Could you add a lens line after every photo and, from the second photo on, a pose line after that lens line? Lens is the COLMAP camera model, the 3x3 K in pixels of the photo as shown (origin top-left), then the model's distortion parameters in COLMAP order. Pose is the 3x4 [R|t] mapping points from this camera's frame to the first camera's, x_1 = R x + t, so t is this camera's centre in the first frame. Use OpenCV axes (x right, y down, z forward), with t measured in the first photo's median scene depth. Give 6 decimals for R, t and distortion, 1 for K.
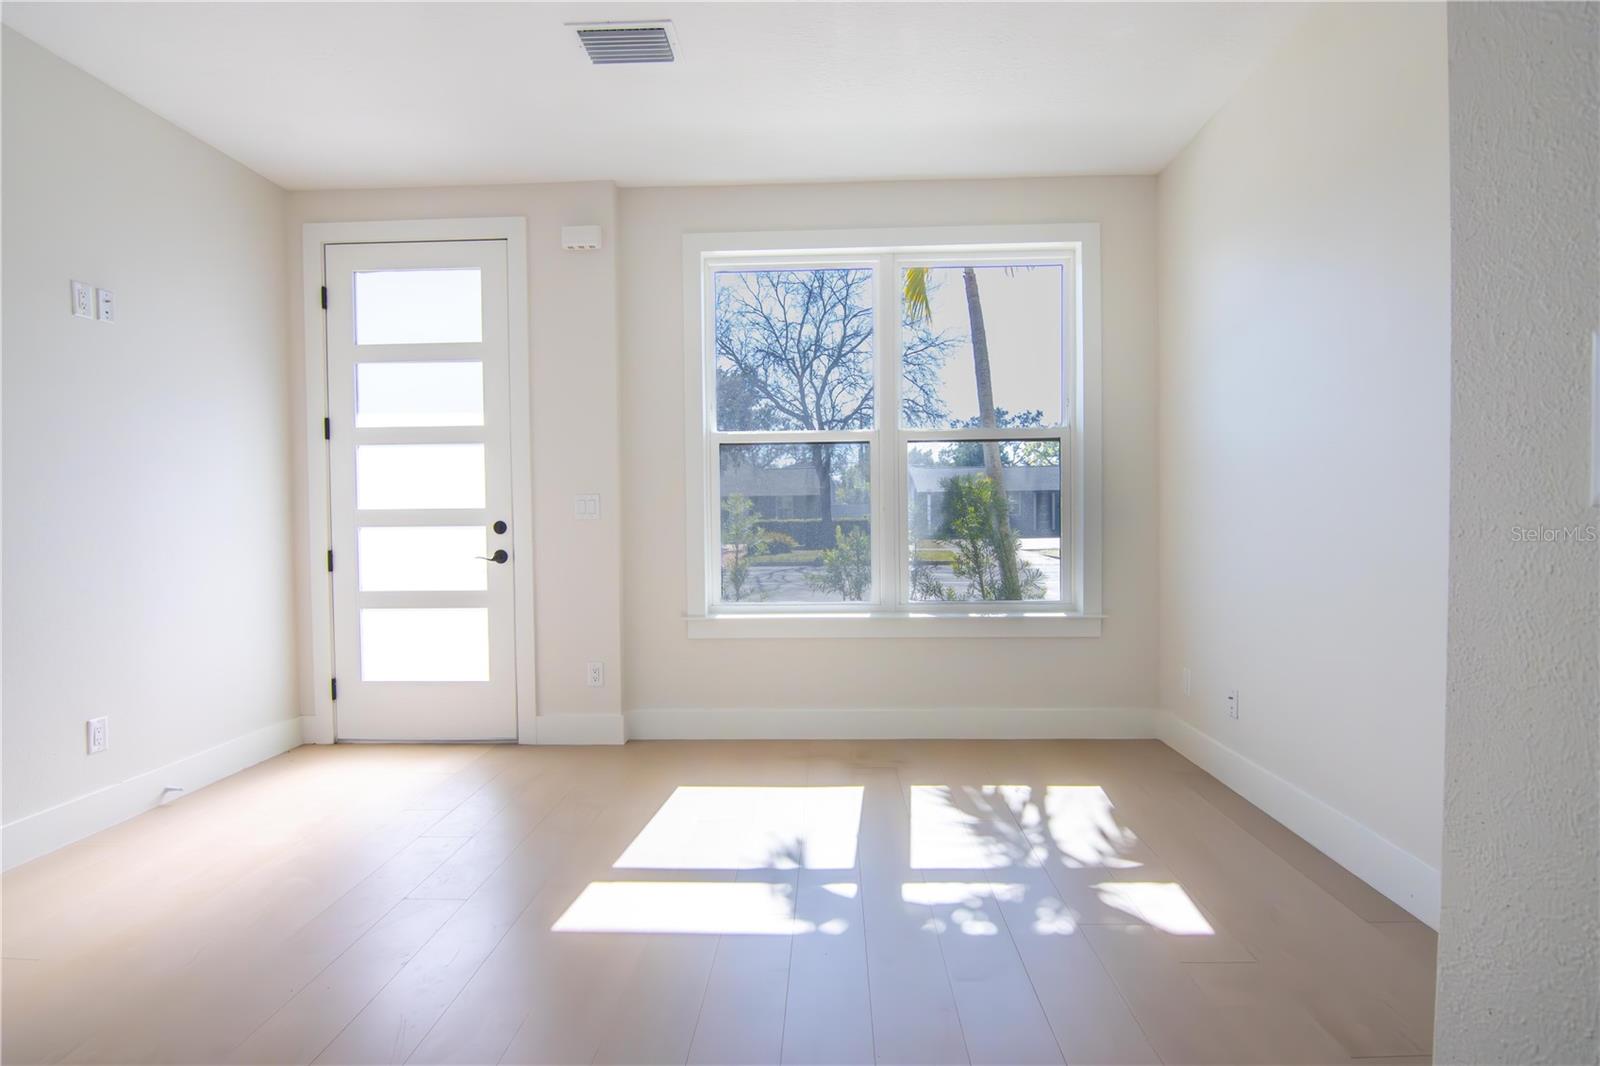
lens RADIAL K [[813.4, 0, 804.4], [0, 813.4, 538.3], [0, 0, 1]] dist [-0.004089, -0.012327]
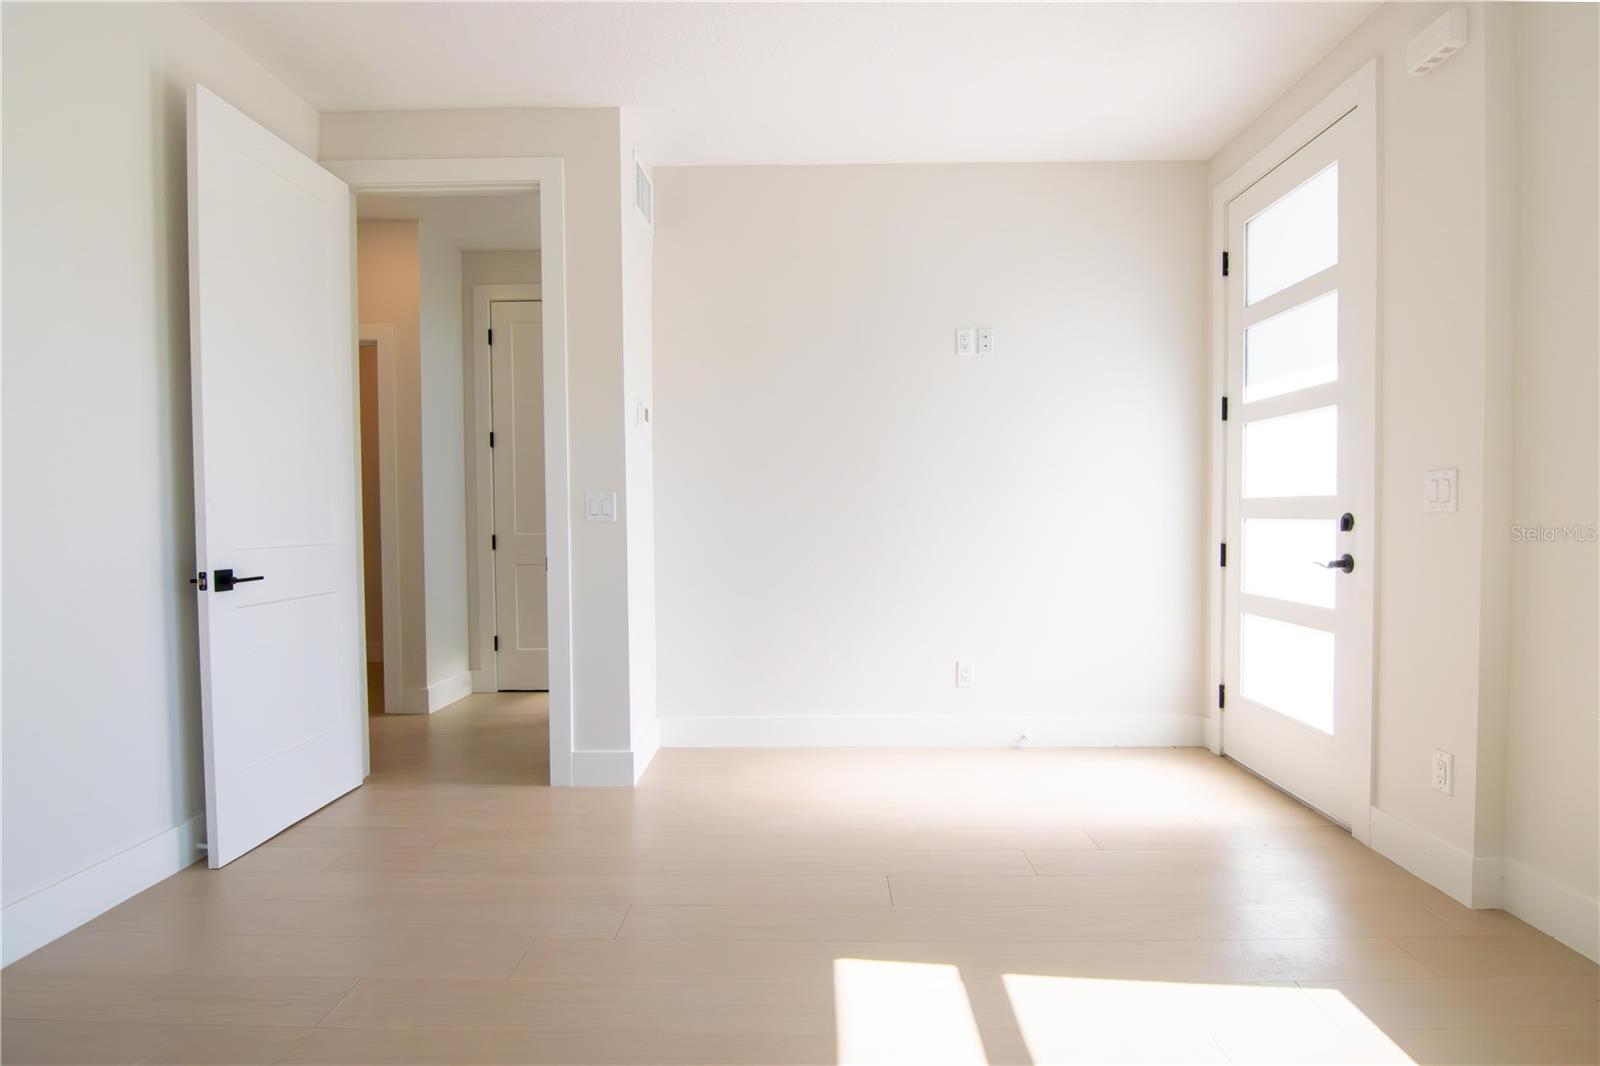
lens RADIAL K [[831.0, 0, 800.0], [0, 831.0, 533.0], [0, 0, 1]] dist [0.001643, -0.013237]
pose [[0.016956, 0.036633, -0.999185, 0.337048], [-0.019908, 0.999143, 0.036294, -0.020627], [0.999658, 0.019276, 0.017671, 0.519460]]
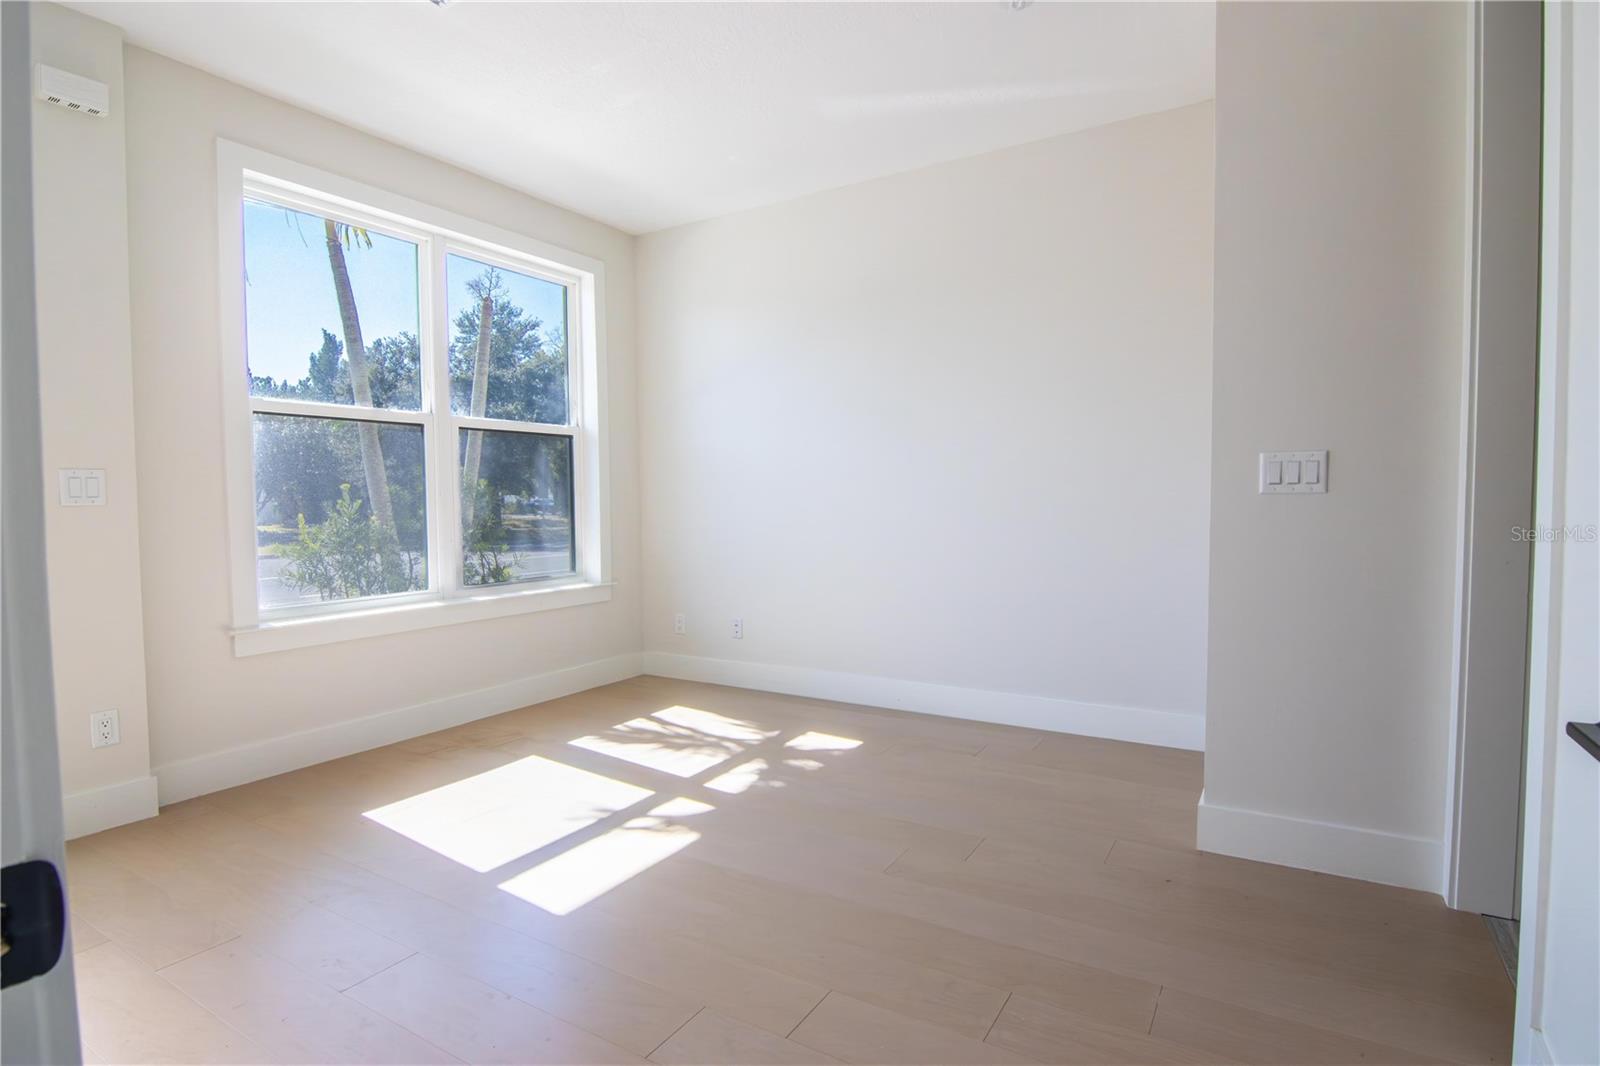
lens RADIAL K [[813.4, 0, 804.4], [0, 813.4, 538.3], [0, 0, 1]] dist [-0.004089, -0.012327]
pose [[0.481102, -0.036959, 0.875885, -0.570201], [0.027527, 0.999255, 0.027045, 0.002095], [-0.876232, 0.011099, 0.481761, 0.146884]]
